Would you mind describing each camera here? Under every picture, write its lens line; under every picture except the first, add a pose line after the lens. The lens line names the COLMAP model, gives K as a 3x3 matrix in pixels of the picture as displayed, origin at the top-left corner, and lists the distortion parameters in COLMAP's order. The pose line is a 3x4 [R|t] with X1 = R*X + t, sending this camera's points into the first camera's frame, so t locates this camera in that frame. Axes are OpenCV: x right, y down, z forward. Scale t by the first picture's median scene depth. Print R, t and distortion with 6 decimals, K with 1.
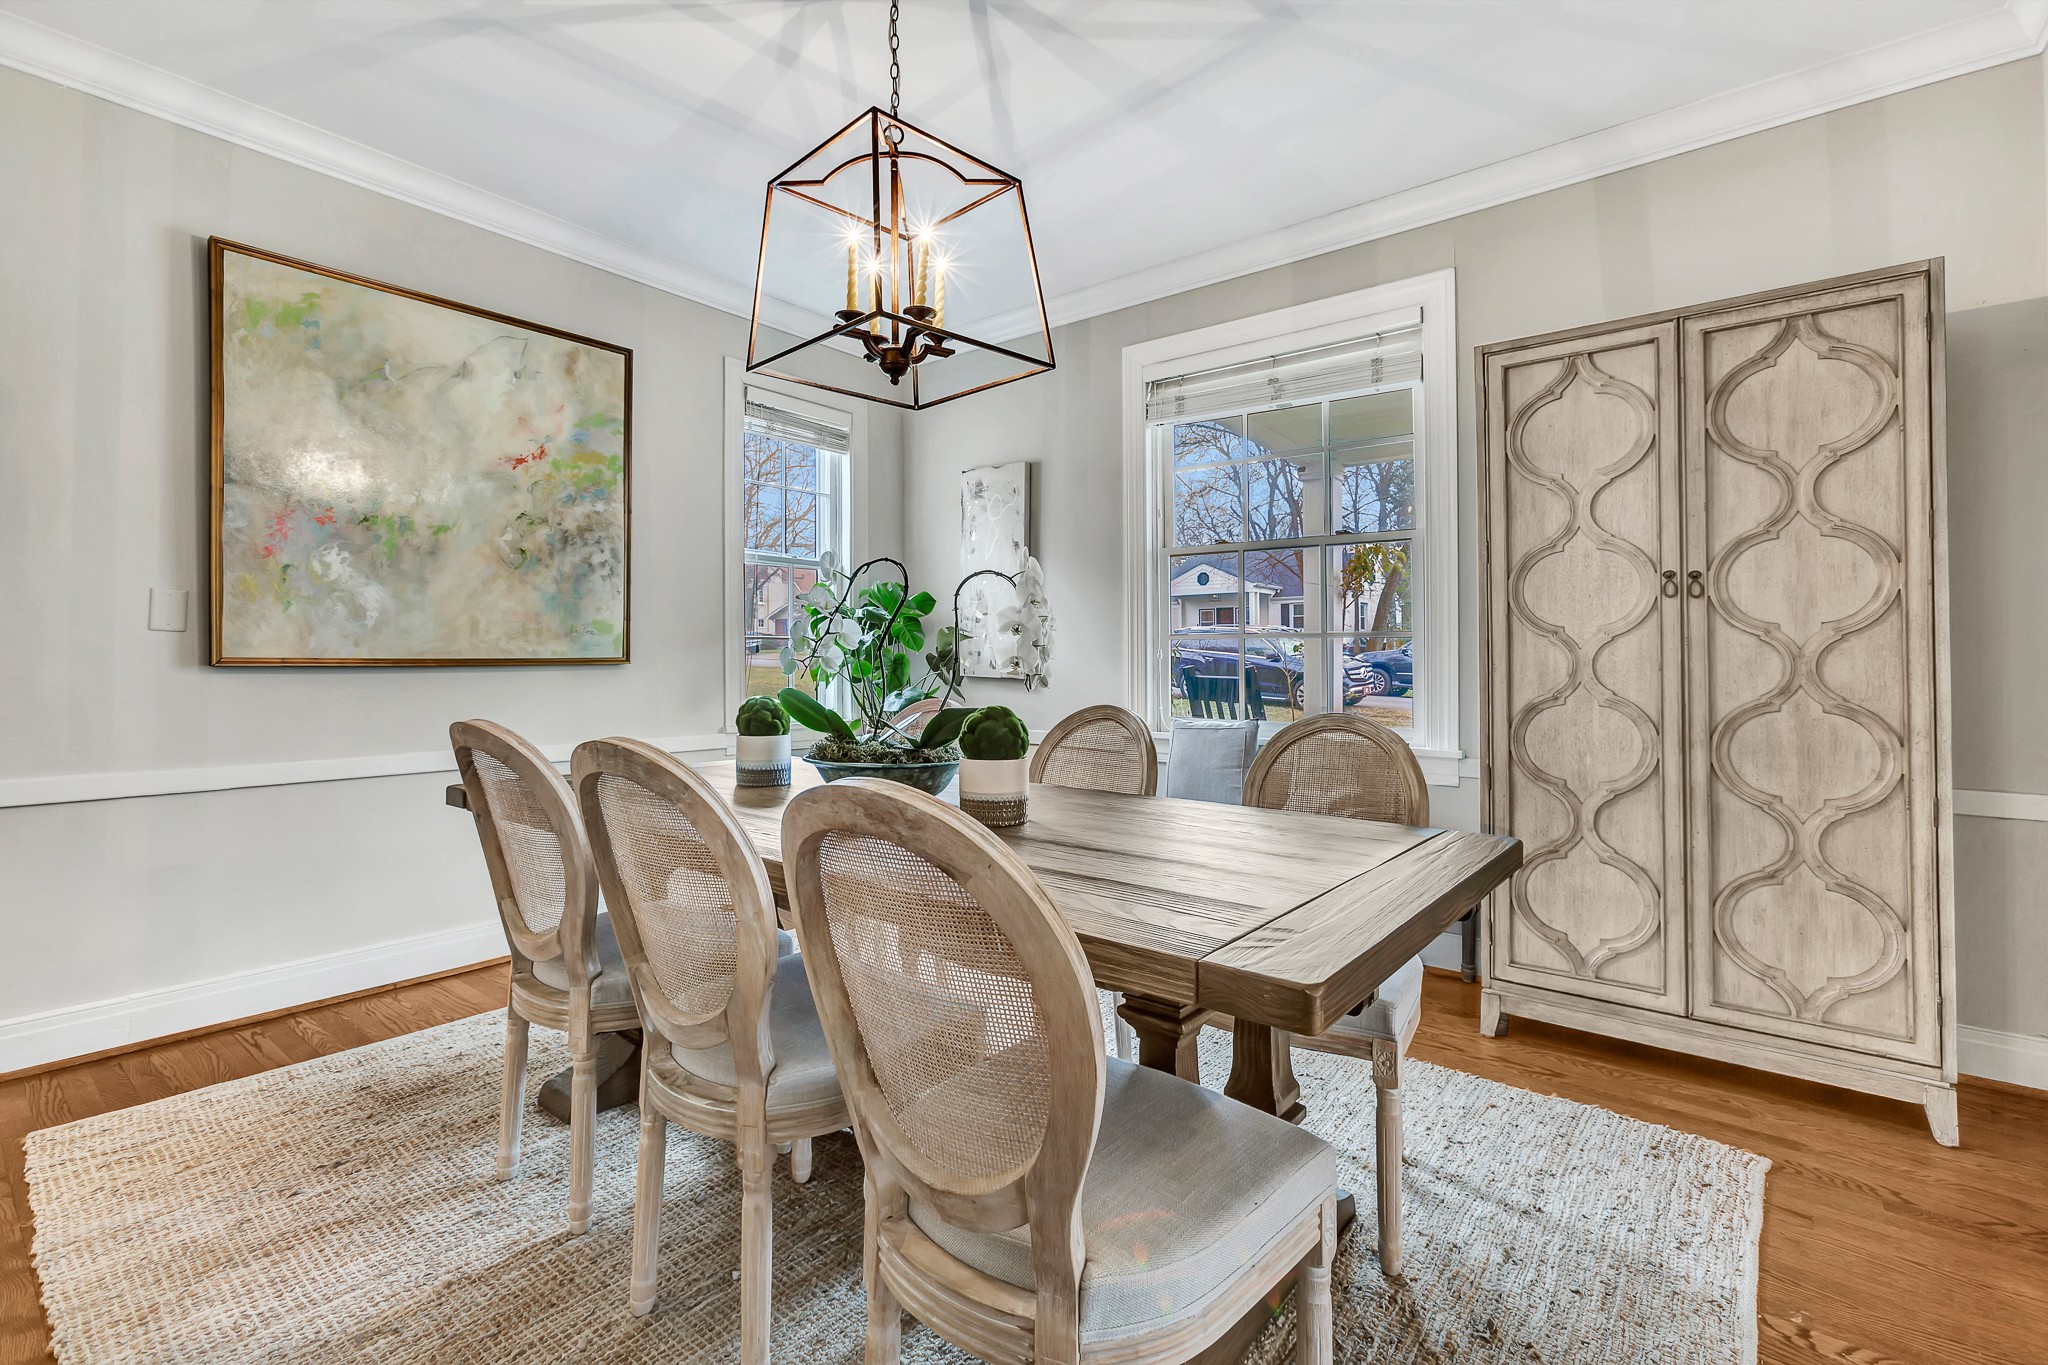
lens RADIAL K [[904.8, 0, 1021.5], [0, 904.8, 668.2], [0, 0, 1]] dist [-0.007475, 0.004475]
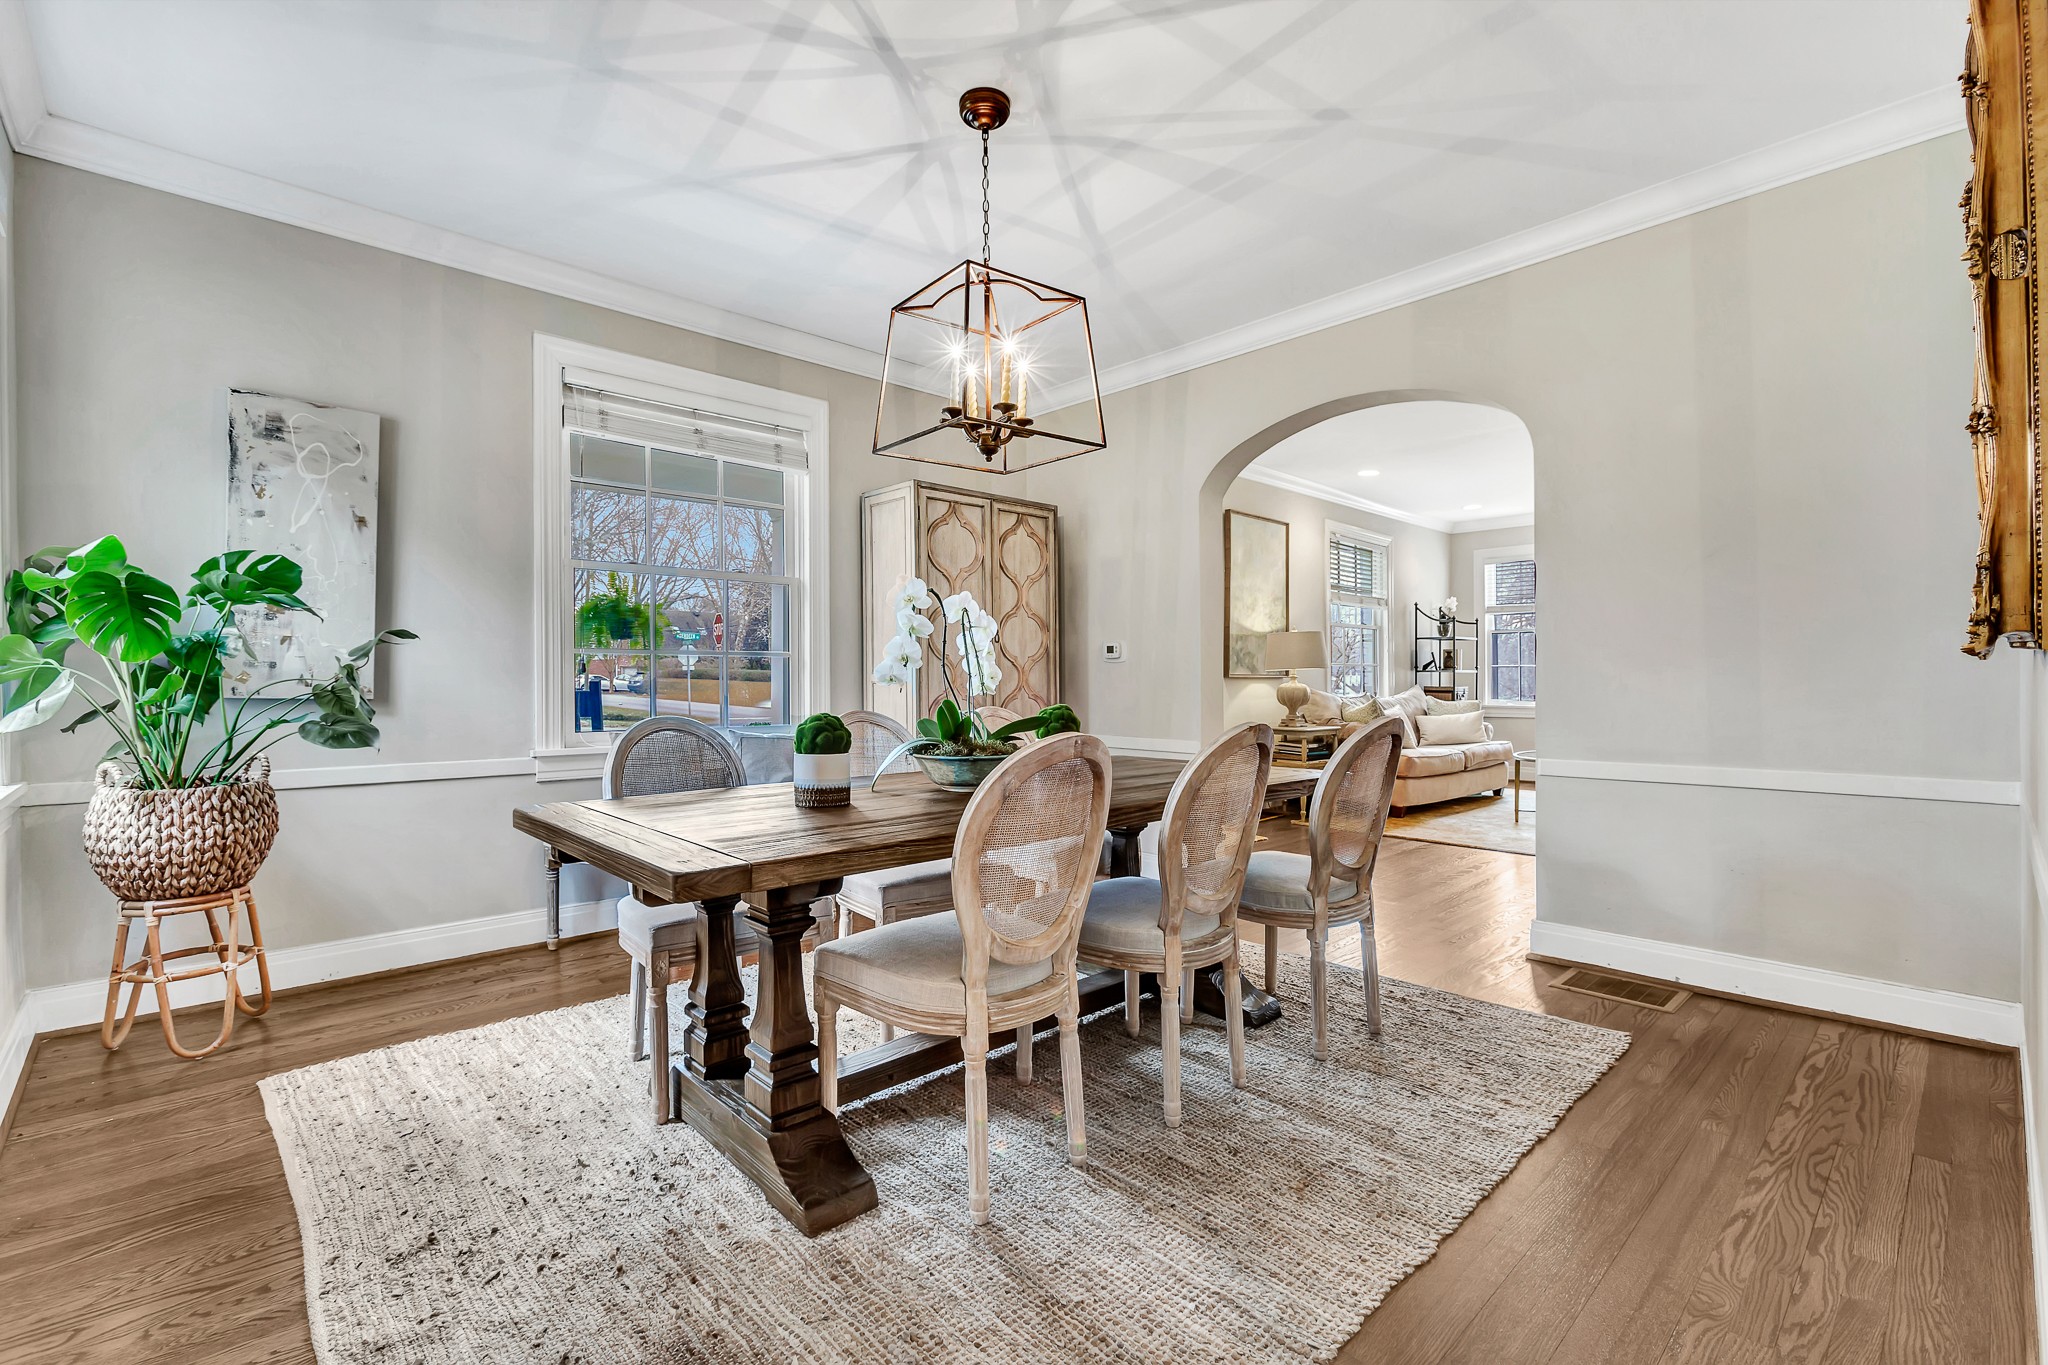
lens RADIAL K [[904.8, 0, 1021.7], [0, 904.8, 673.5], [0, 0, 1]] dist [-0.007475, 0.004475]
pose [[0.144069, -0.001588, 0.989566, -0.975263], [0.015024, 0.999887, -0.000583, -0.004698], [-0.989454, 0.014951, 0.144077, 0.529959]]
